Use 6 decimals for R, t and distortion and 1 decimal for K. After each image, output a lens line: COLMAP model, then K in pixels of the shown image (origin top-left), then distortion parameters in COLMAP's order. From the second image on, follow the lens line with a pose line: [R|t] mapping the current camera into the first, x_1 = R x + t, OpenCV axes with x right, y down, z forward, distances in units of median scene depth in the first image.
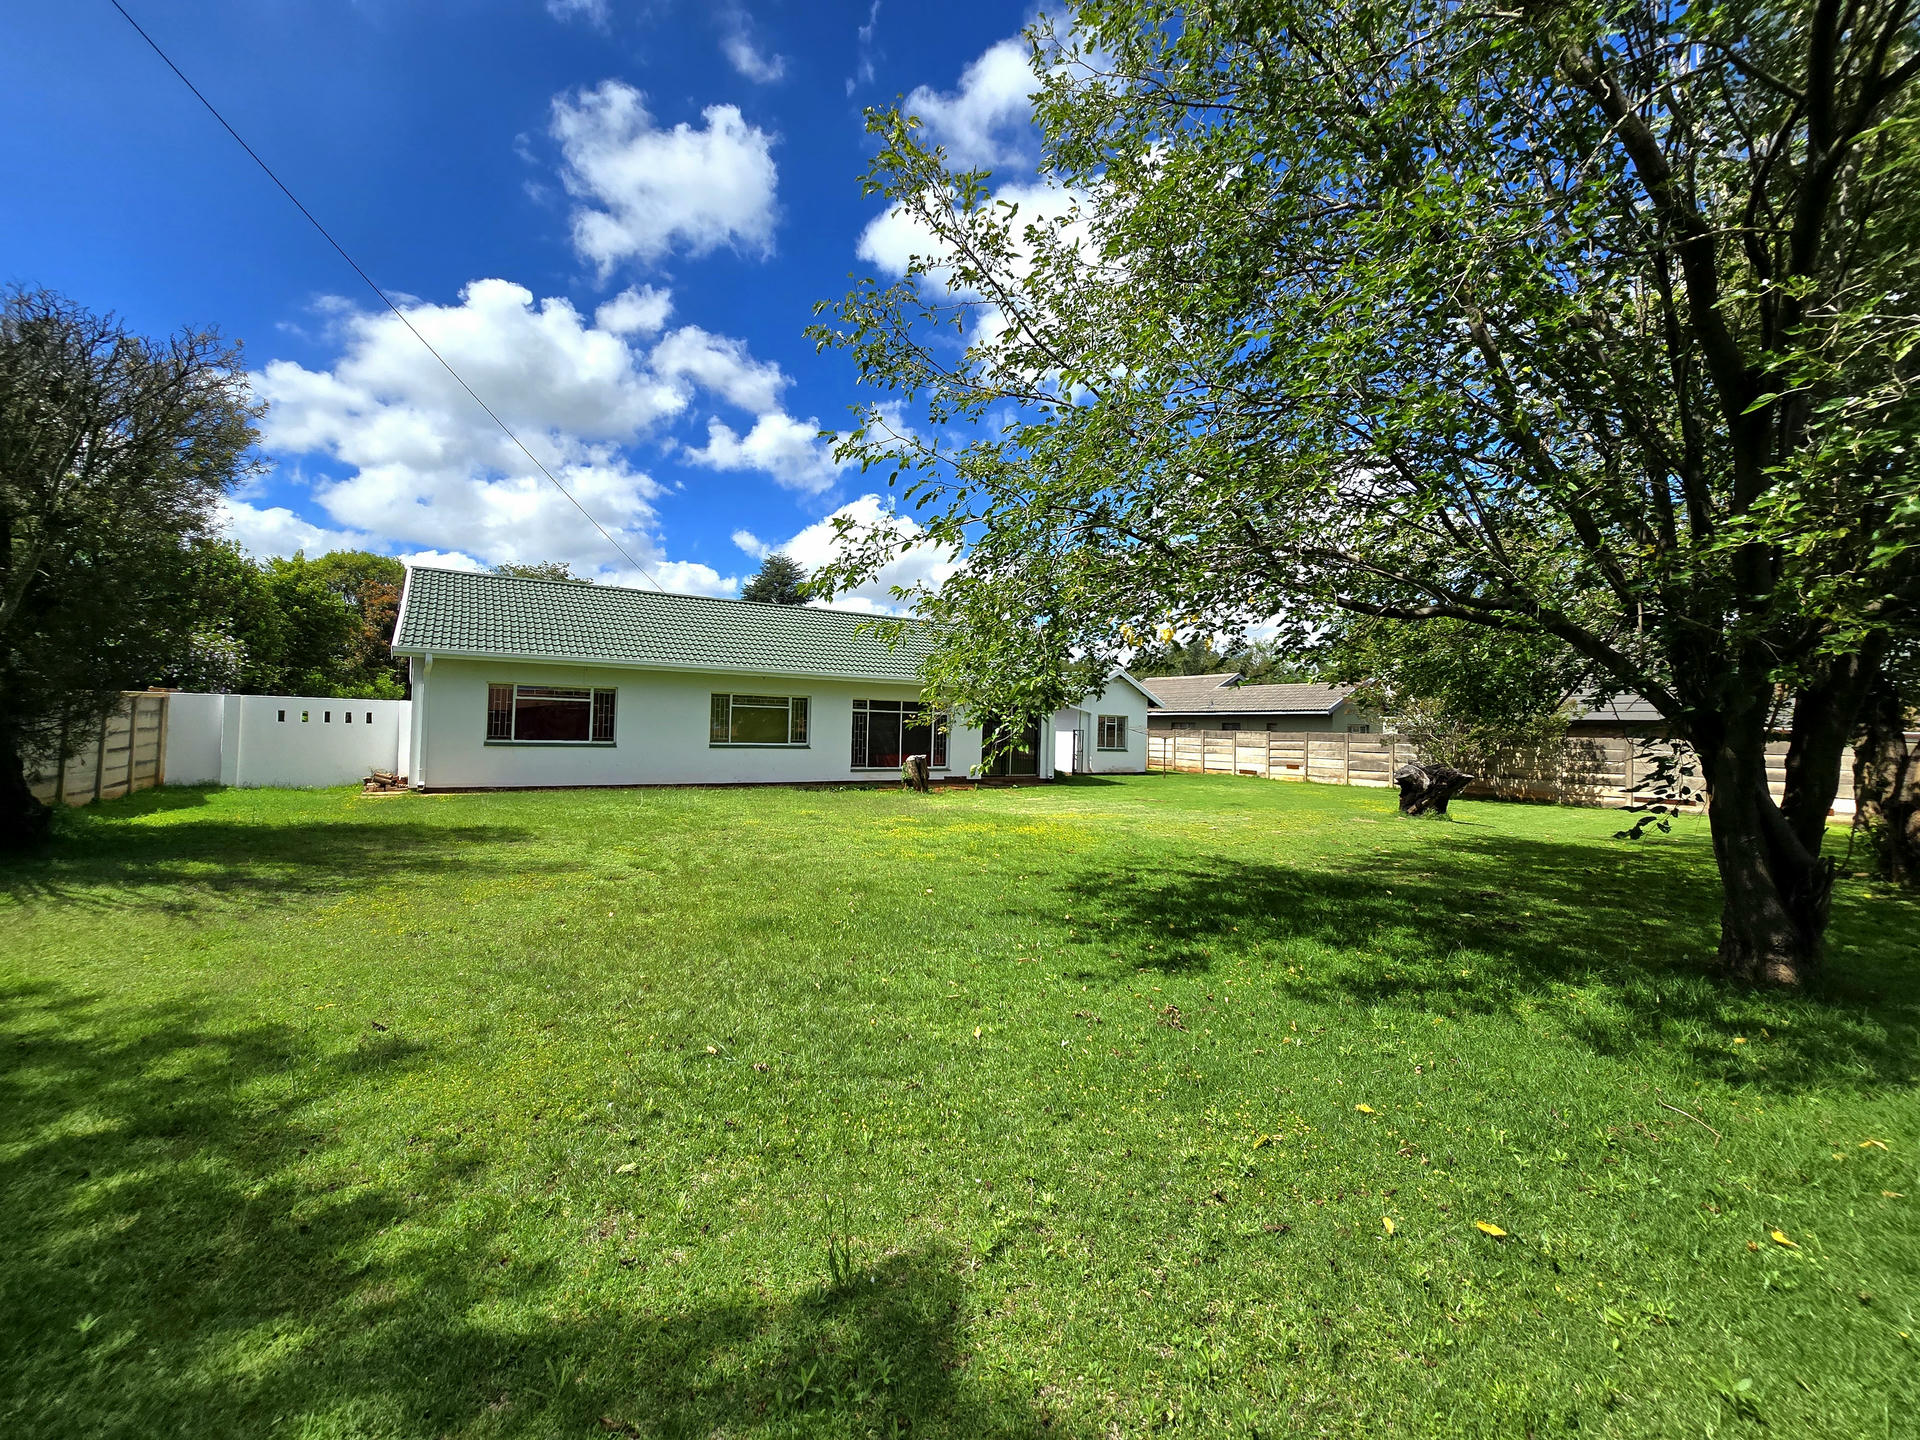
lens RADIAL K [[791.6, 0, 964.4], [0, 791.6, 708.6], [0, 0, 1]] dist [-0.001645, -0.000669]
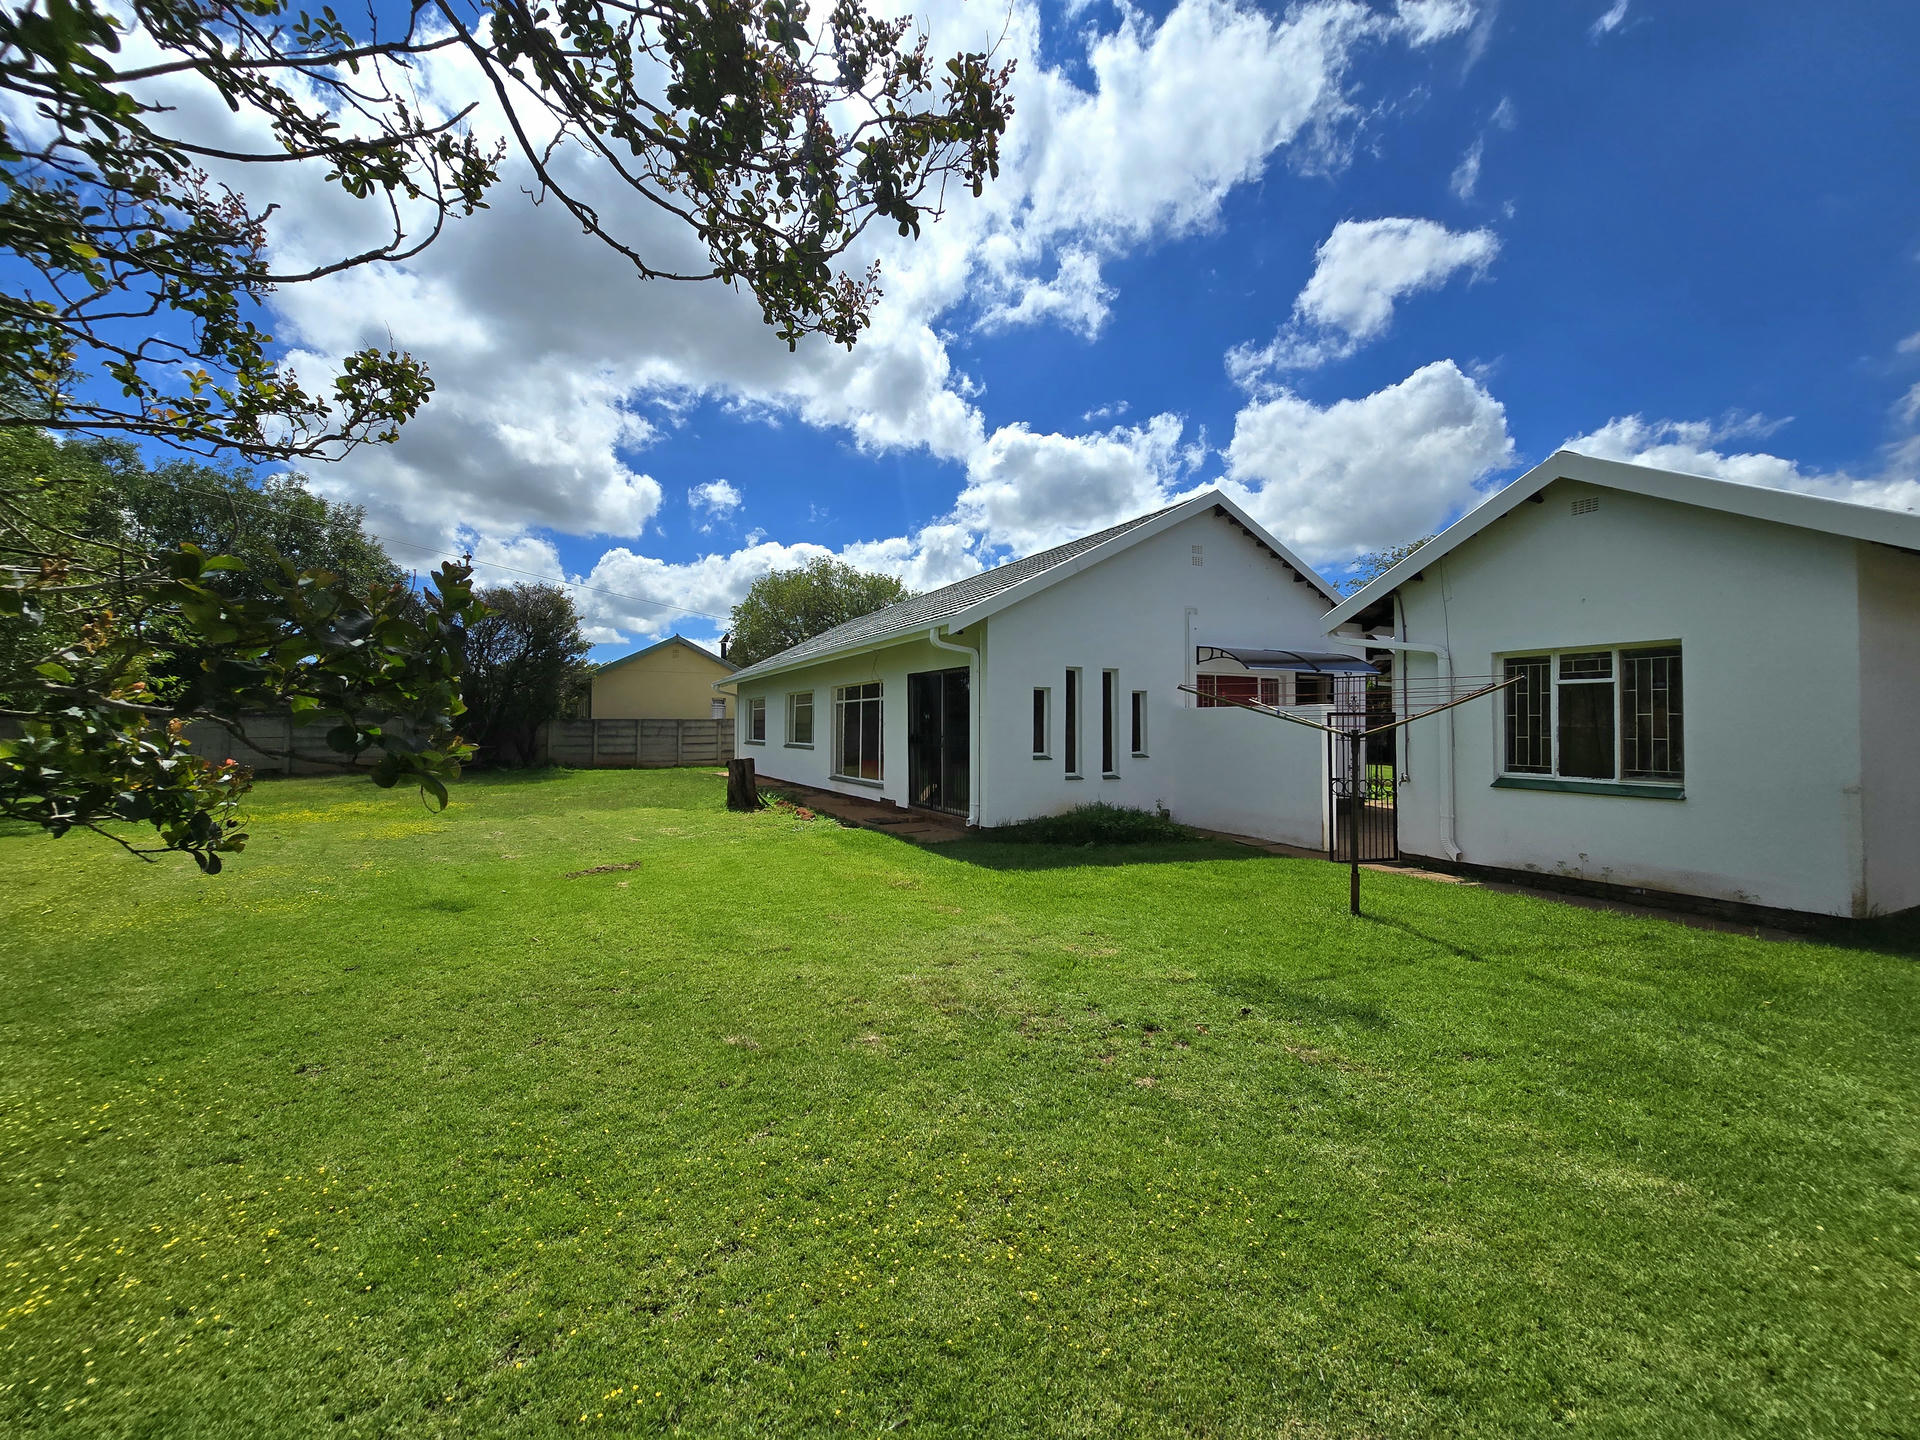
lens RADIAL K [[791.6, 0, 949.2], [0, 791.6, 725.1], [0, 0, 1]] dist [-0.001645, -0.000669]
pose [[-0.084921, -0.026517, -0.996035, 0.639124], [0.023877, 0.999305, -0.028639, 0.050518], [0.996102, -0.026214, -0.084229, 1.176238]]
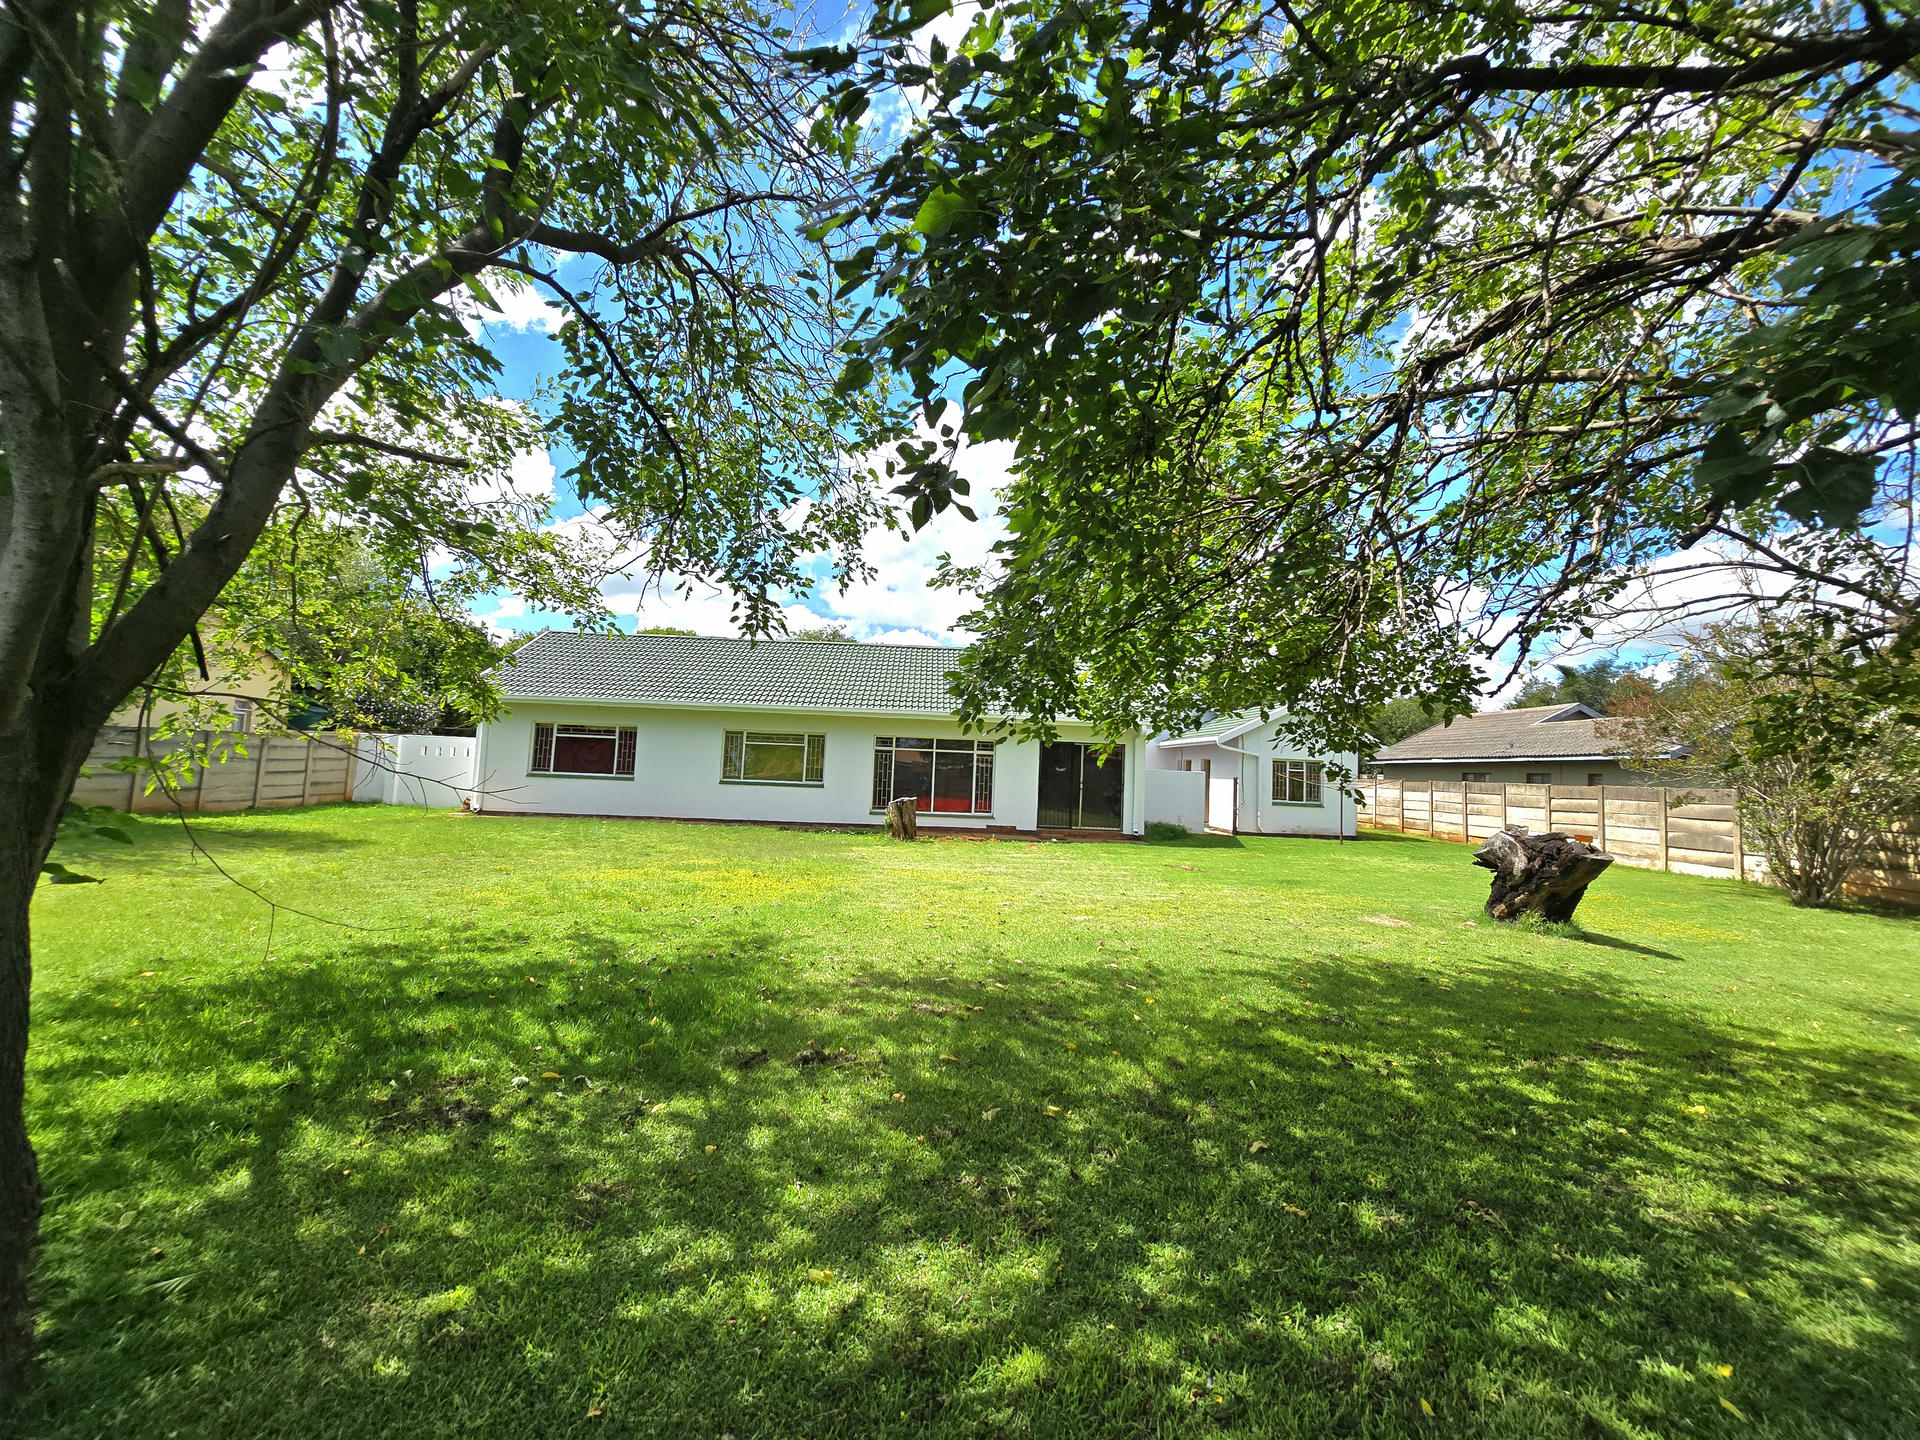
lens RADIAL K [[791.6, 0, 956.7], [0, 791.6, 707.1], [0, 0, 1]] dist [-0.001645, -0.000669]
pose [[0.868594, -0.029171, -0.494665, 0.403779], [-0.005232, 0.997670, -0.068021, 0.016743], [0.495497, 0.061671, 0.866418, 0.233550]]
